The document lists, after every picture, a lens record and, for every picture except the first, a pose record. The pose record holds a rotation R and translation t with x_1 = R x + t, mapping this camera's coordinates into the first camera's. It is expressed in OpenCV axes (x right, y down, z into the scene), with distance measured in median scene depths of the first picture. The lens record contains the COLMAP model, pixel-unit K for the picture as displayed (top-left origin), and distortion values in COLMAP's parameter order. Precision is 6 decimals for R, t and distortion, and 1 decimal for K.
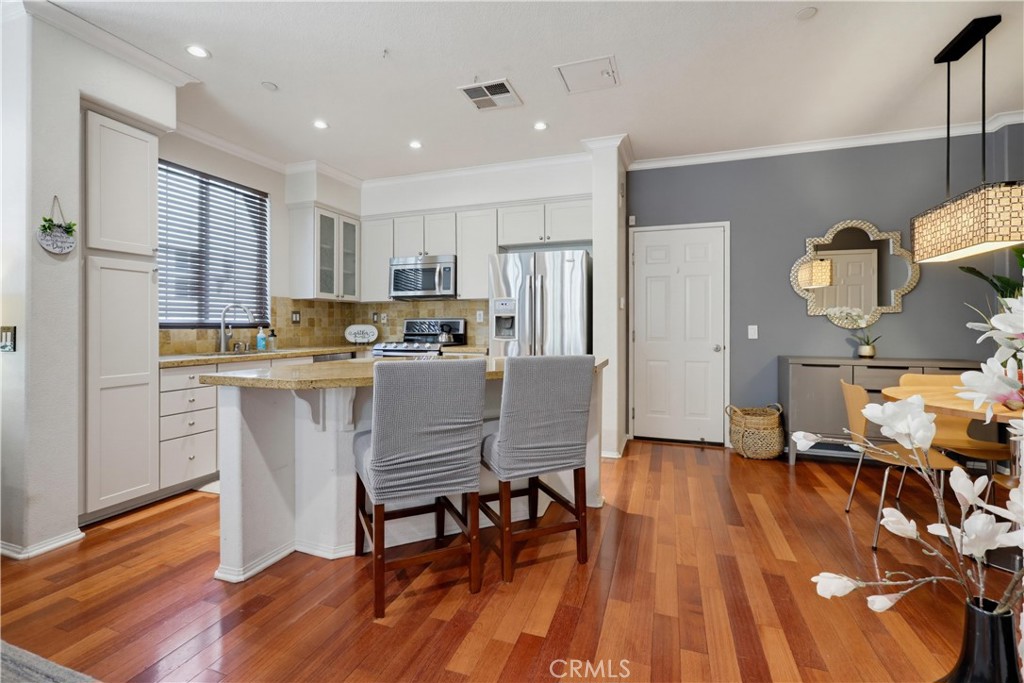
lens RADIAL K [[452.9, 0, 503.7], [0, 452.9, 325.7], [0, 0, 1]] dist [-0.005774, 0.002980]
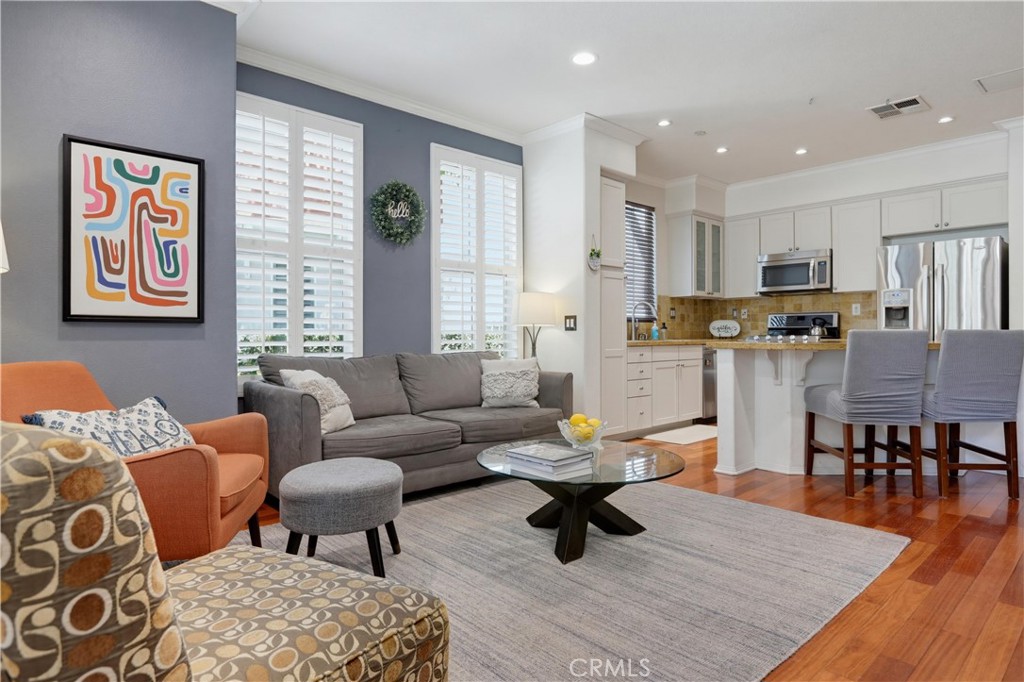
lens RADIAL K [[584.4, 0, 515.3], [0, 584.4, 335.5], [0, 0, 1]] dist [-0.000507, 0.004653]
pose [[0.893062, -0.001191, -0.449932, -0.180185], [0.002229, 0.999996, 0.001778, 0.040672], [0.449928, -0.002591, 0.893061, -0.585695]]
